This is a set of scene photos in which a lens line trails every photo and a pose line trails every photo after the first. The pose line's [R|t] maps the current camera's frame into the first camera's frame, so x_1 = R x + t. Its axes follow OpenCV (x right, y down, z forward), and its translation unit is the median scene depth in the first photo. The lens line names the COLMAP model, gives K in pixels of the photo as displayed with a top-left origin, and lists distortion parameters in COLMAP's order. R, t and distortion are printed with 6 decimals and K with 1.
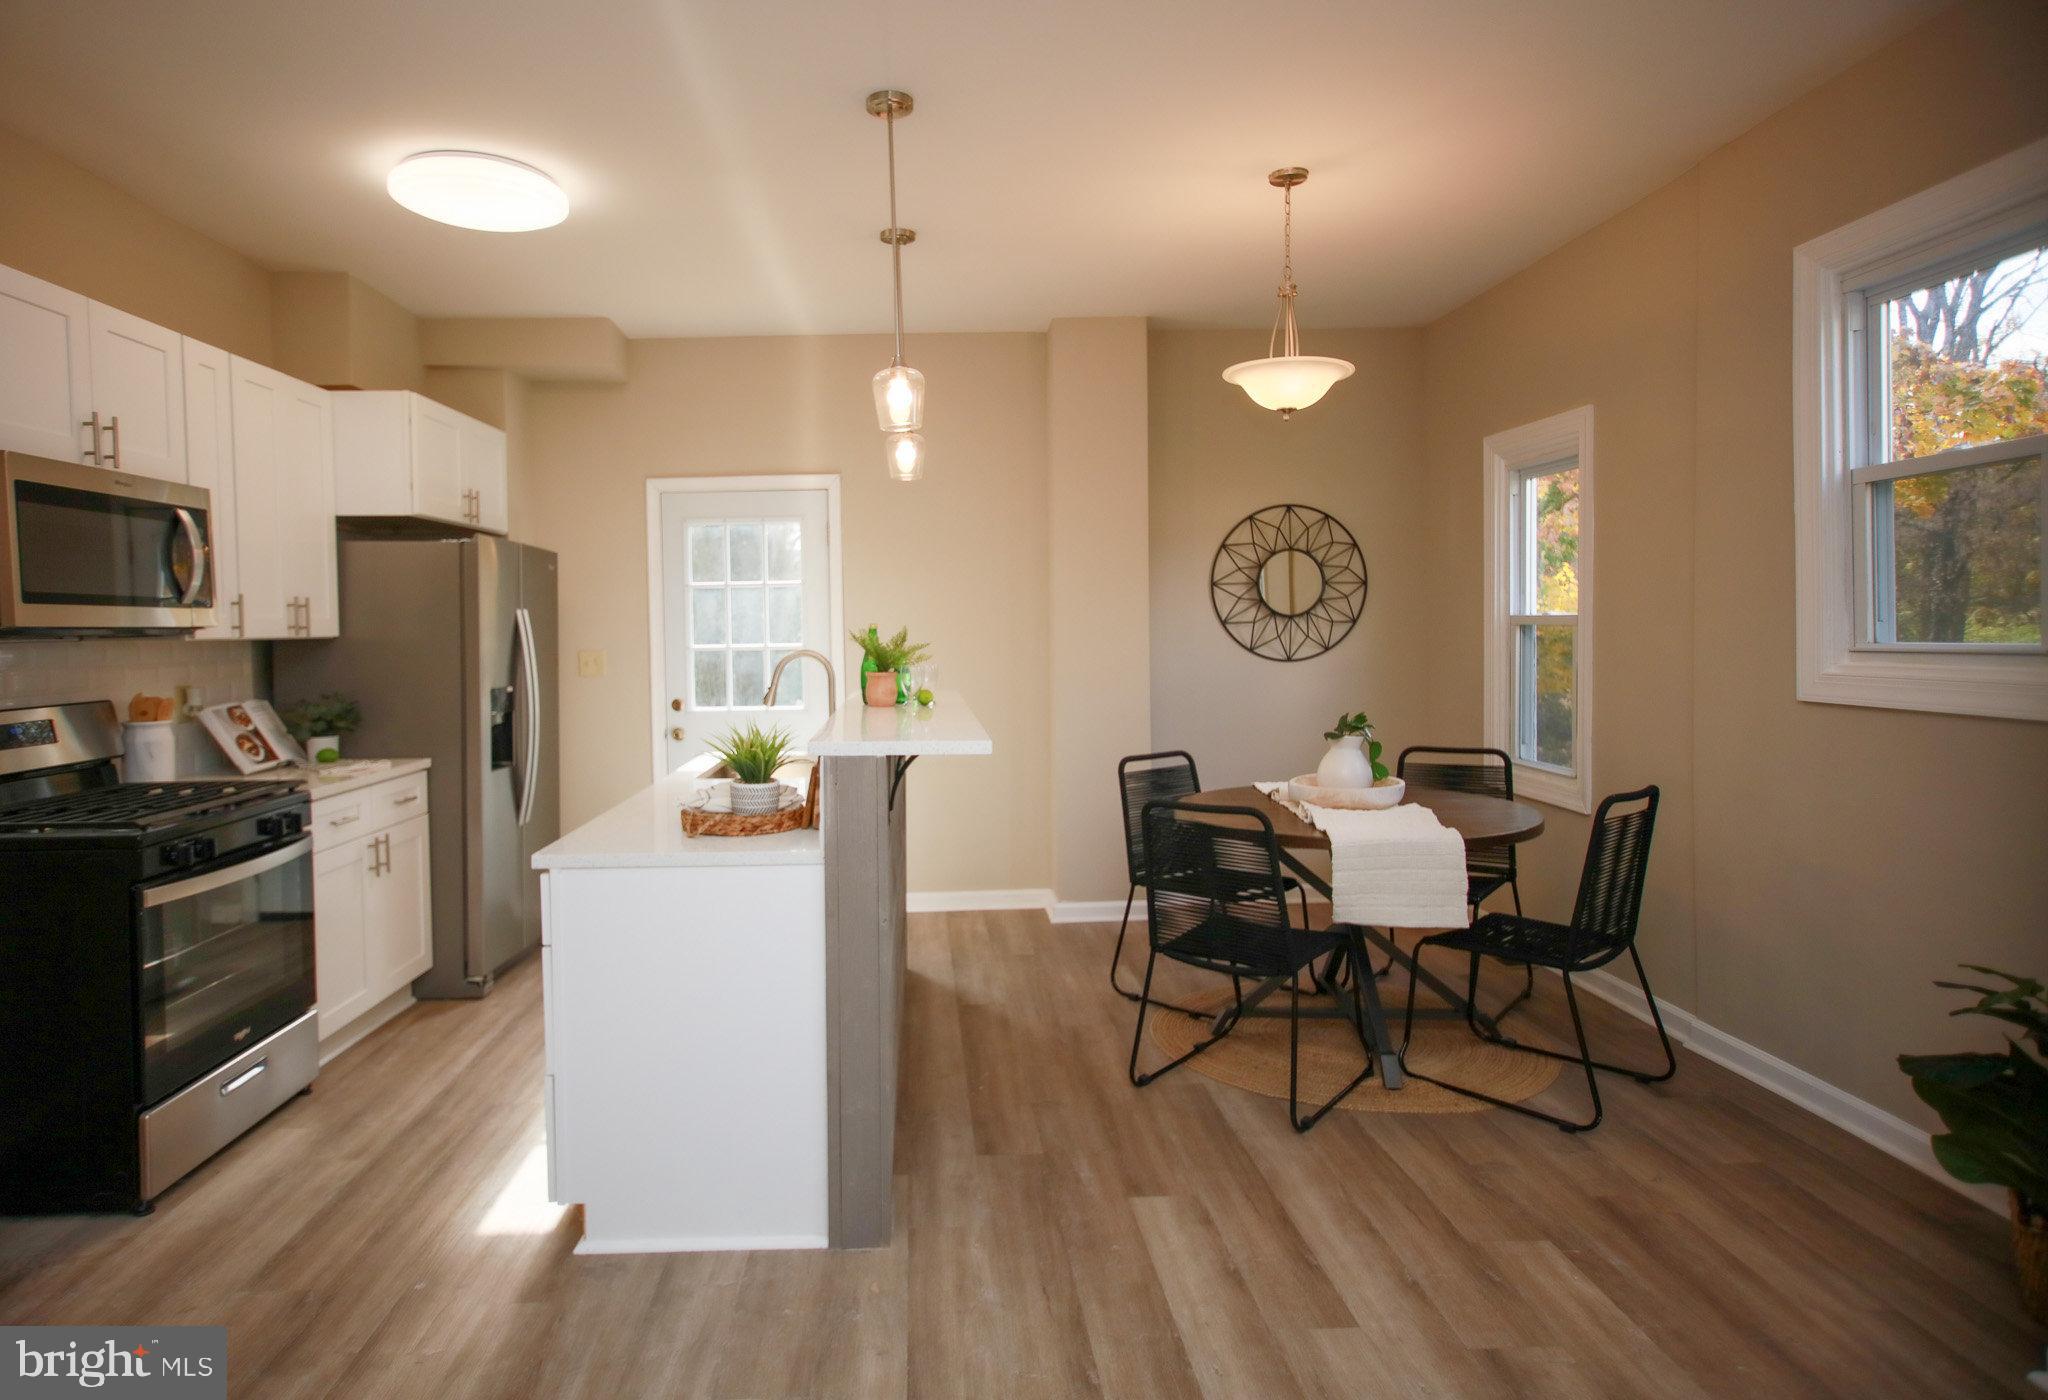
lens RADIAL K [[1152.5, 0, 963.0], [0, 1152.5, 667.5], [0, 0, 1]] dist [0.024272, 0.002341]
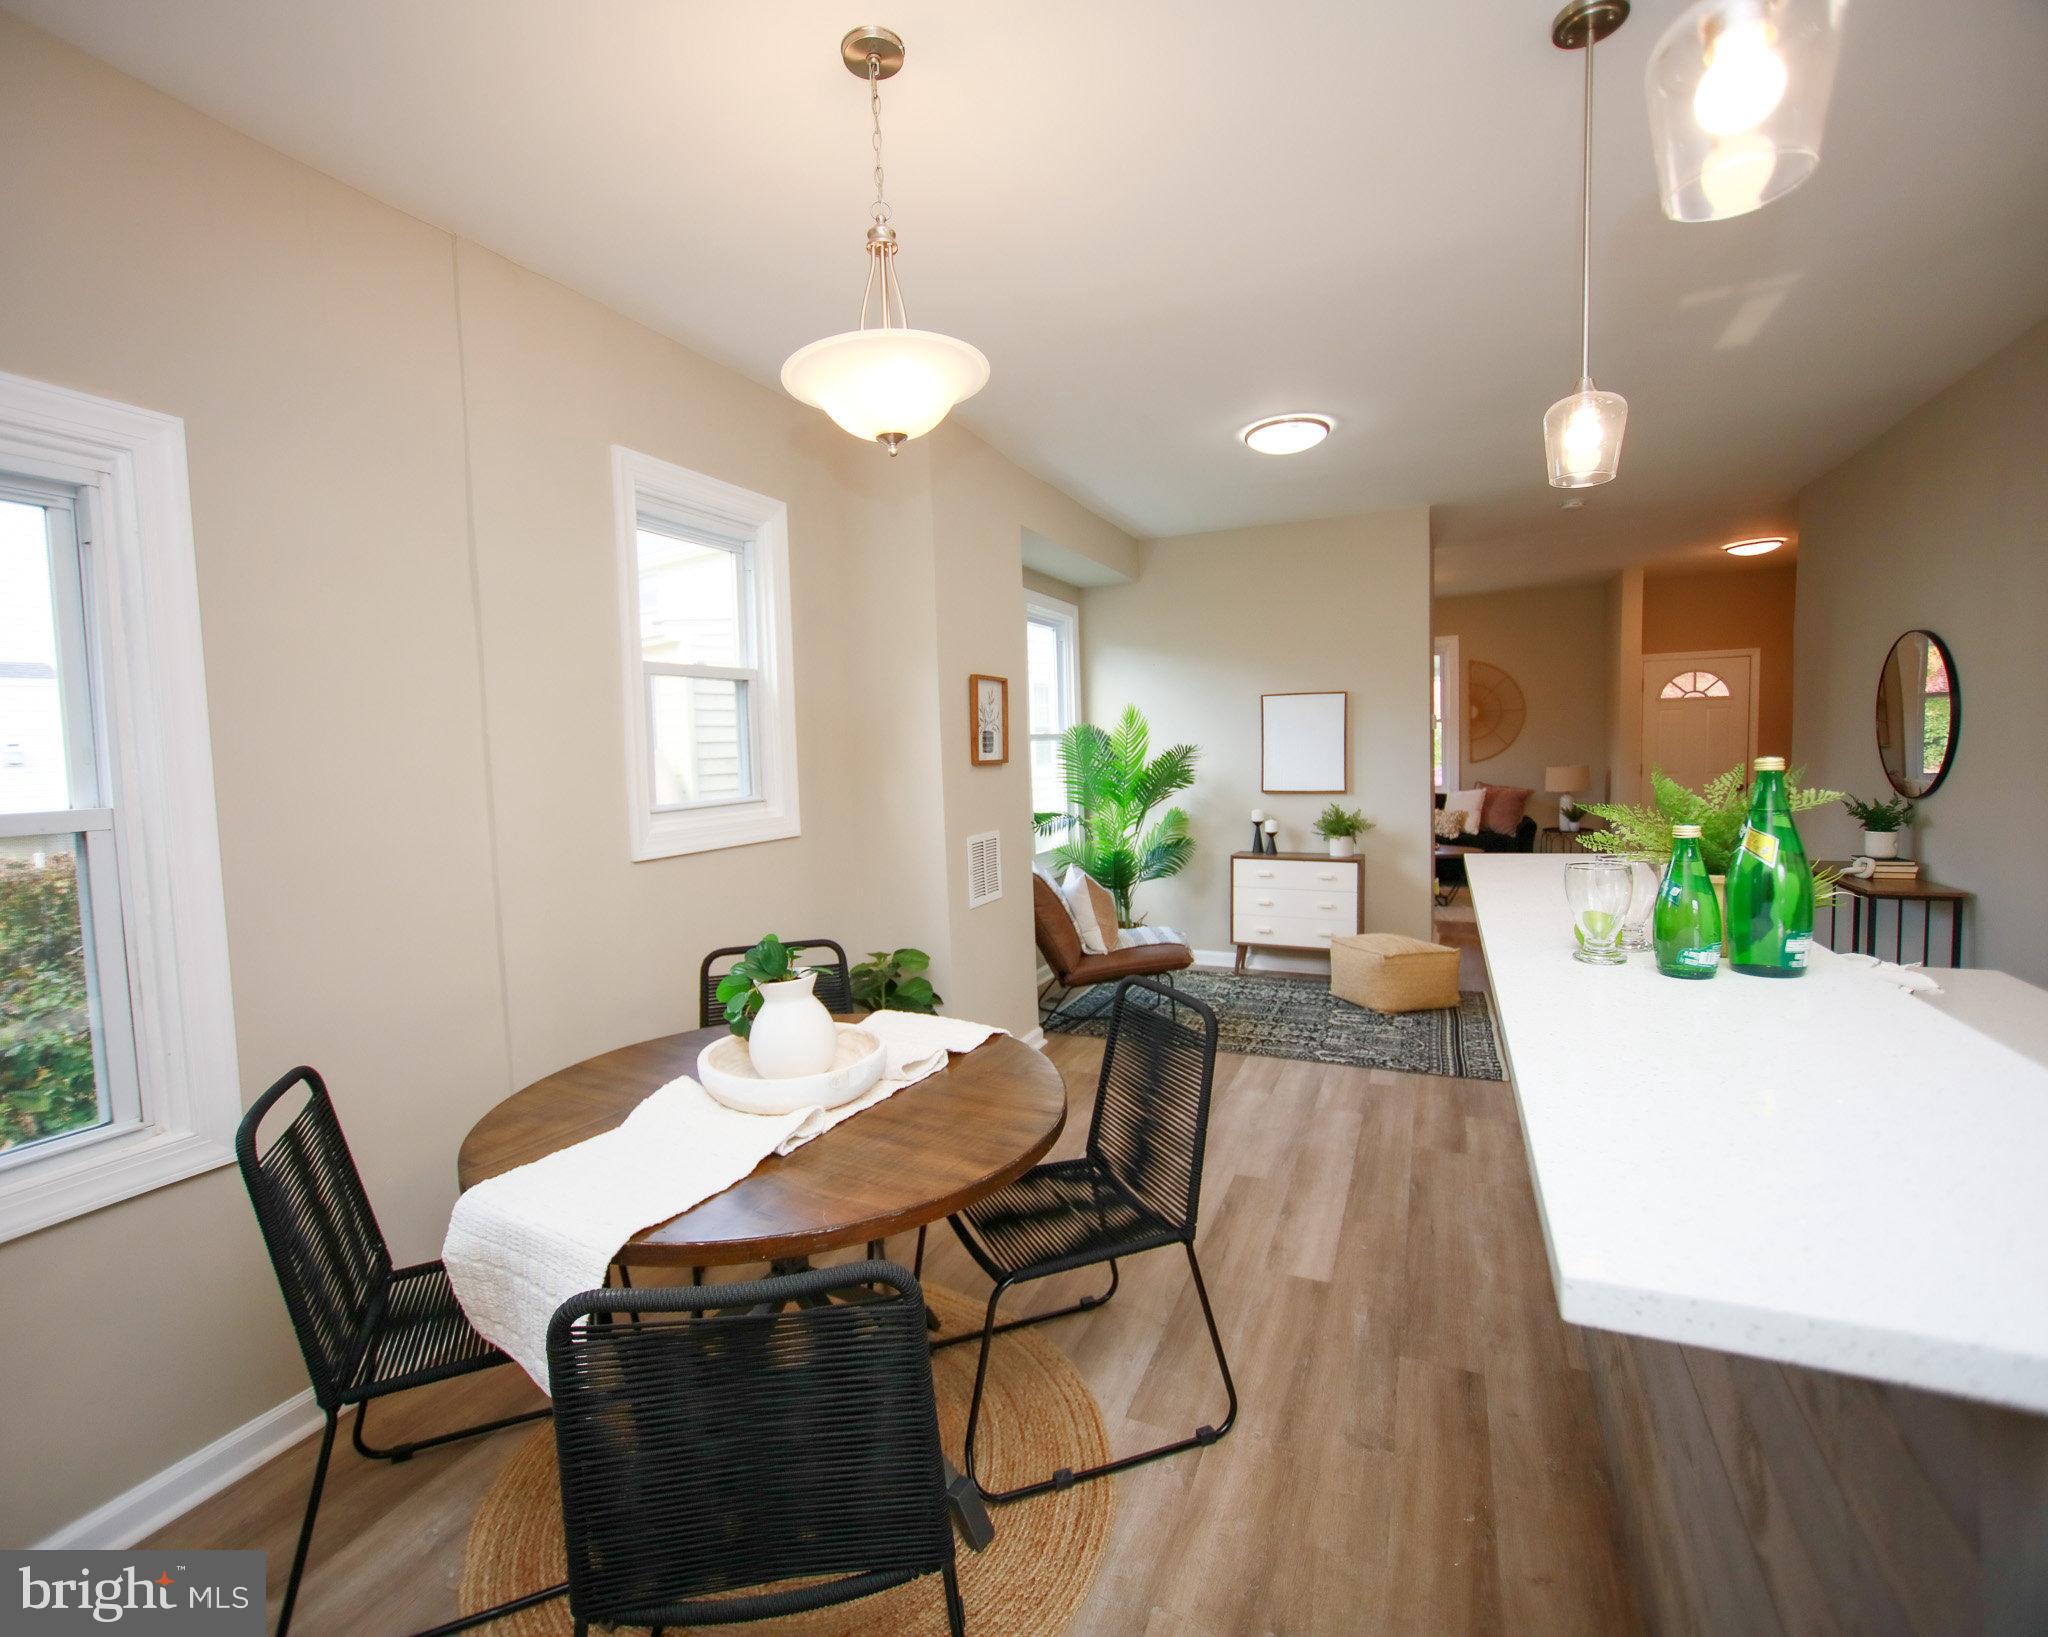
lens RADIAL K [[934.2, 0, 1010.0], [0, 934.2, 808.5], [0, 0, 1]] dist [-0.003537, 0.000203]
pose [[-0.889842, 0.017891, 0.455917, 0.001246], [0.064961, 0.994019, 0.087781, -0.064821], [-0.451620, 0.107728, -0.885683, 1.402573]]
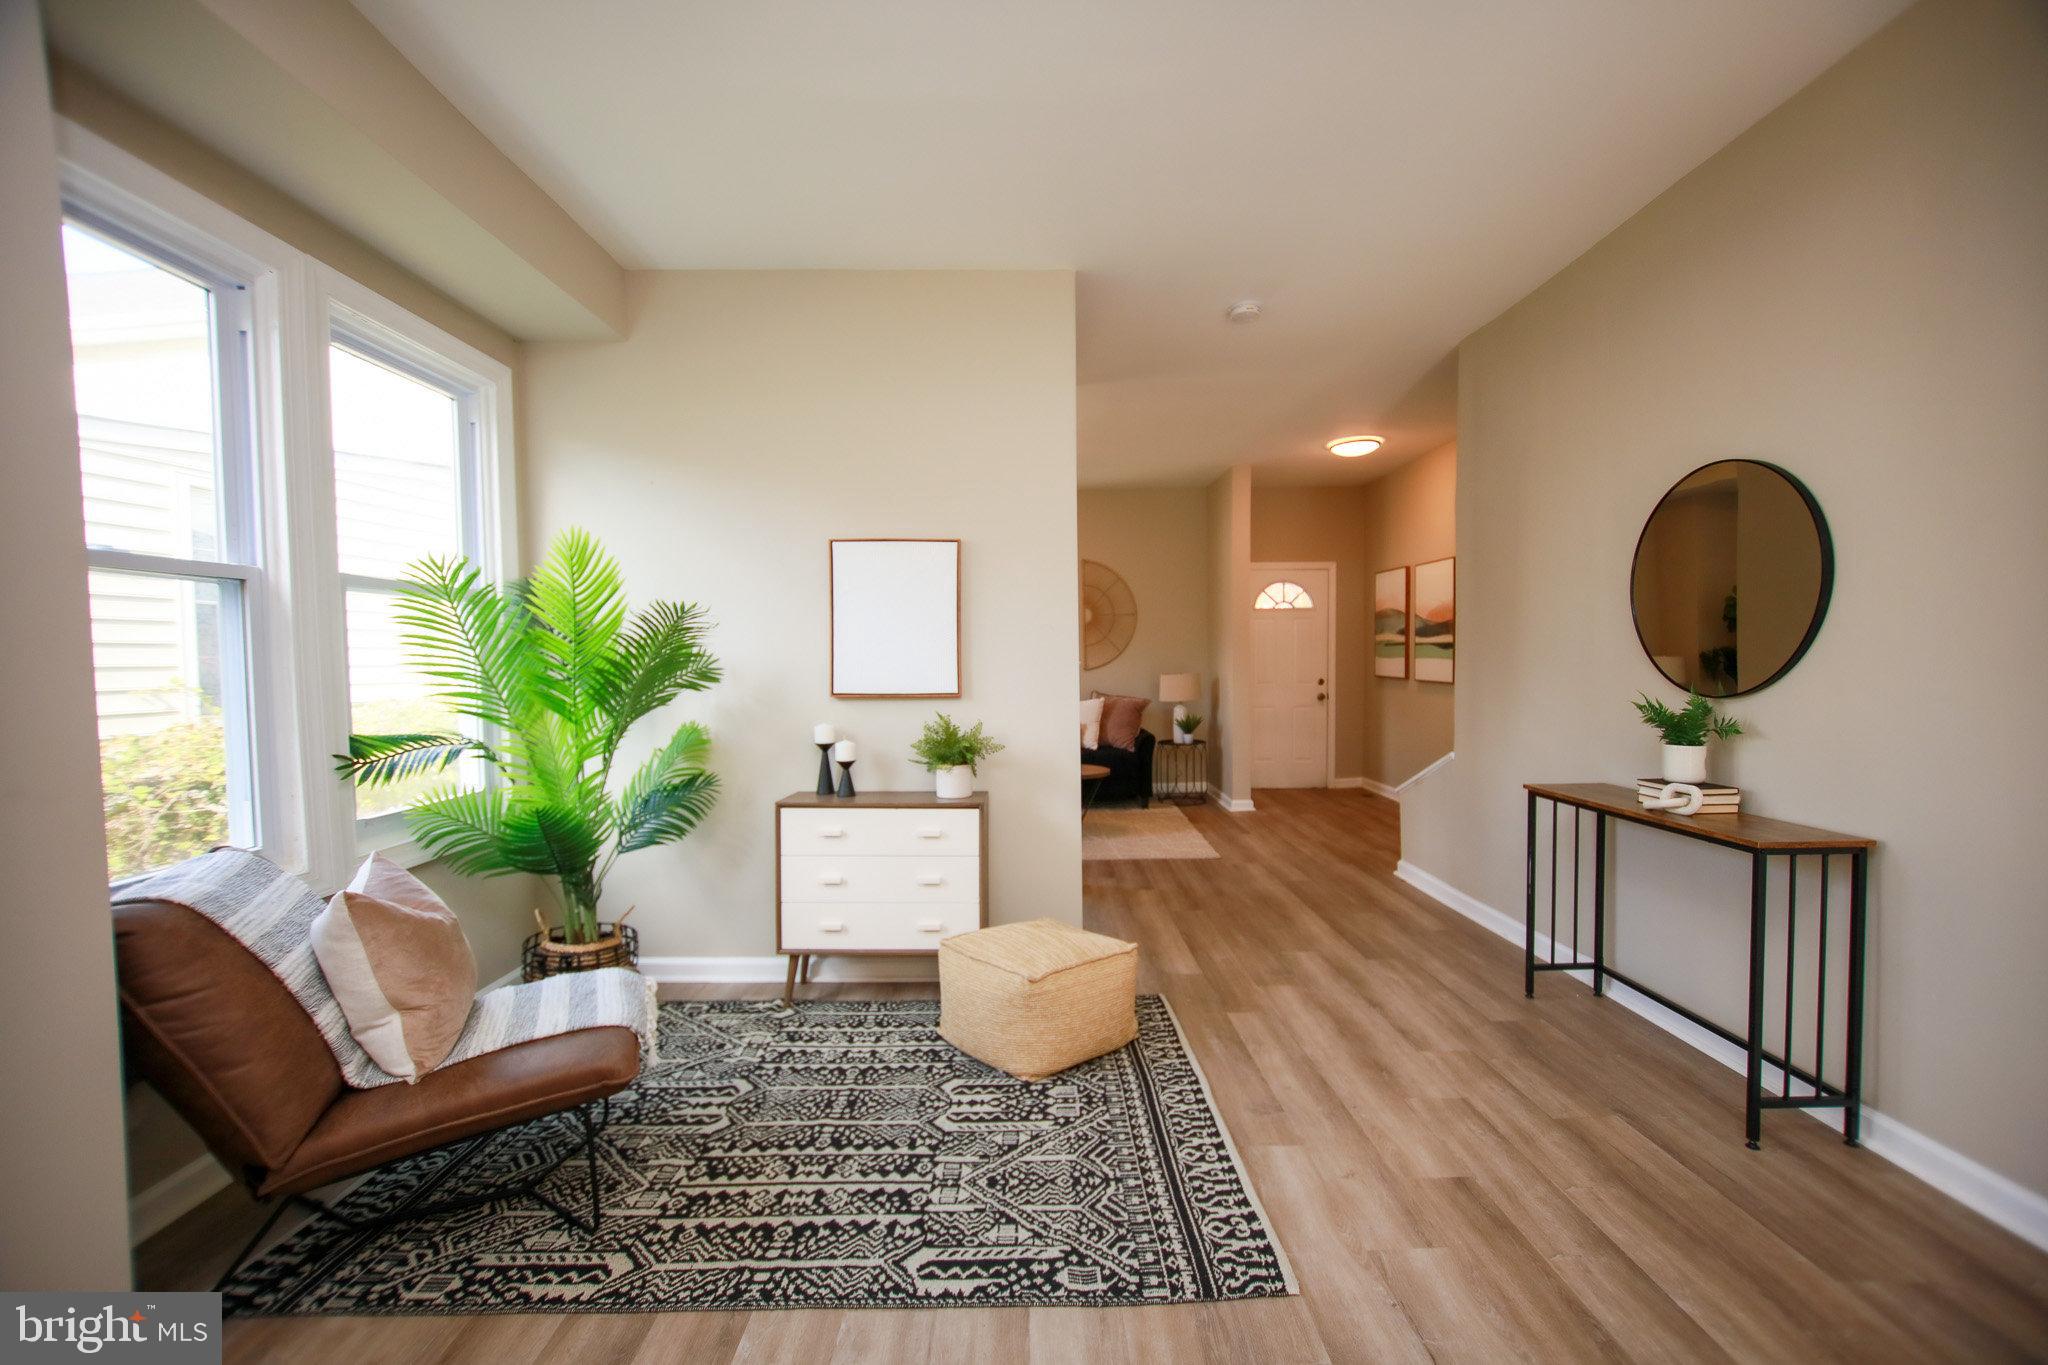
lens RADIAL K [[834.6, 0, 1035.7], [0, 834.6, 699.4], [0, 0, 1]] dist [-0.001169, 0.000223]
pose [[-0.999197, 0.029192, 0.027433, 0.102909], [0.031316, 0.996263, 0.080491, 0.012637], [-0.024981, 0.081286, -0.996378, 0.685875]]
